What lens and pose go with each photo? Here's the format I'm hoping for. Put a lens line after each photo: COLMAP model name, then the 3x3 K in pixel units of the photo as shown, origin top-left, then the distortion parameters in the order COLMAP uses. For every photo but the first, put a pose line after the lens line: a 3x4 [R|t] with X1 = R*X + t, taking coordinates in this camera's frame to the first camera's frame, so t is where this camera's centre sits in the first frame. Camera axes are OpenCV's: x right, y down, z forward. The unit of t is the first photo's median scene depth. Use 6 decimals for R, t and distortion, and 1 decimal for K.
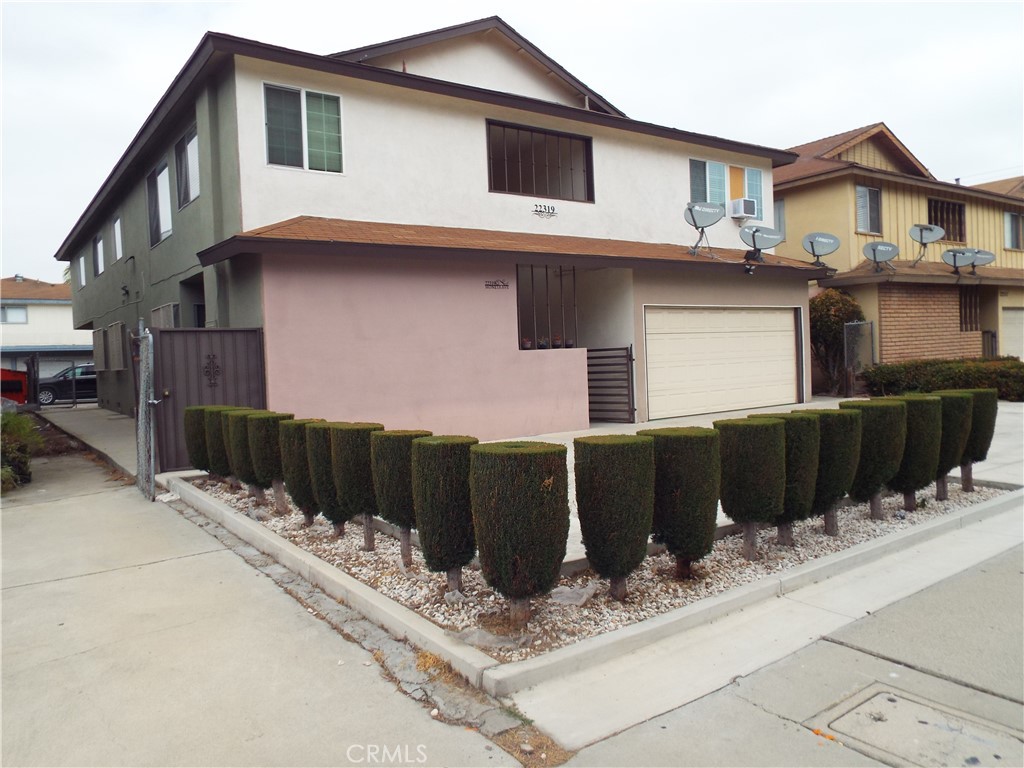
lens RADIAL K [[731.5, 0, 512.0], [0, 731.5, 384.0], [0, 0, 1]] dist [-0.046834, 0.001023]
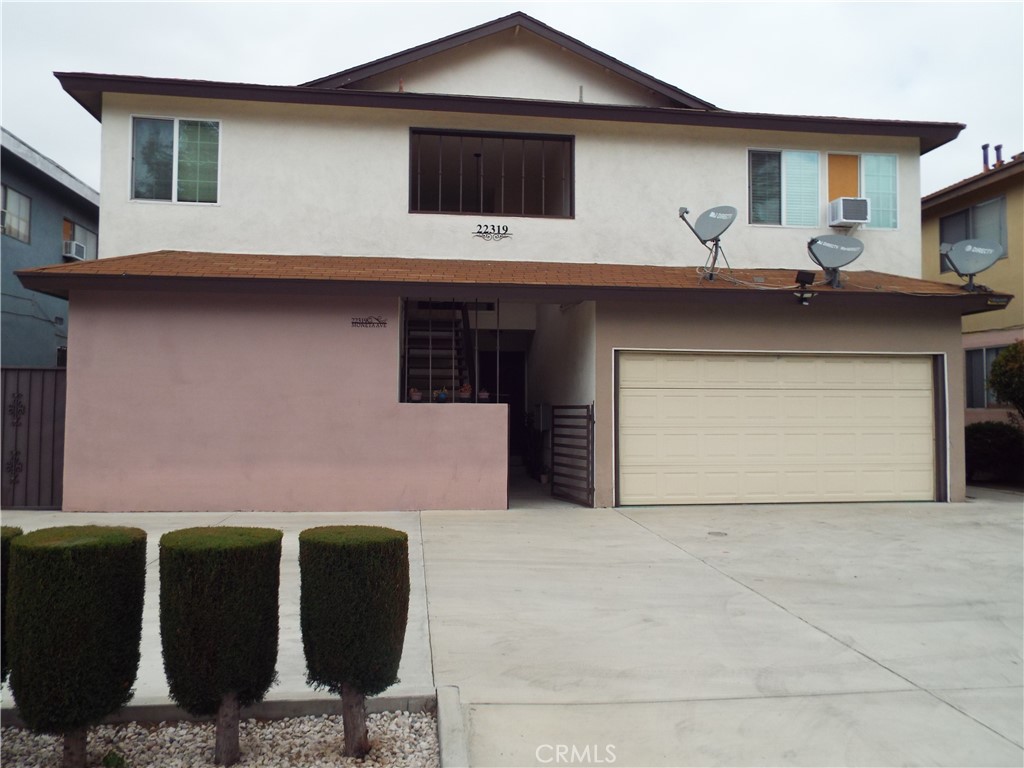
lens RADIAL K [[736.2, 0, 512.0], [0, 736.2, 384.0], [0, 0, 1]] dist [-0.017030, -0.003243]
pose [[0.887253, 0.028730, -0.460388, 0.438211], [-0.058100, 0.997070, -0.049748, -0.029448], [0.457610, 0.070888, 0.886323, 0.294986]]
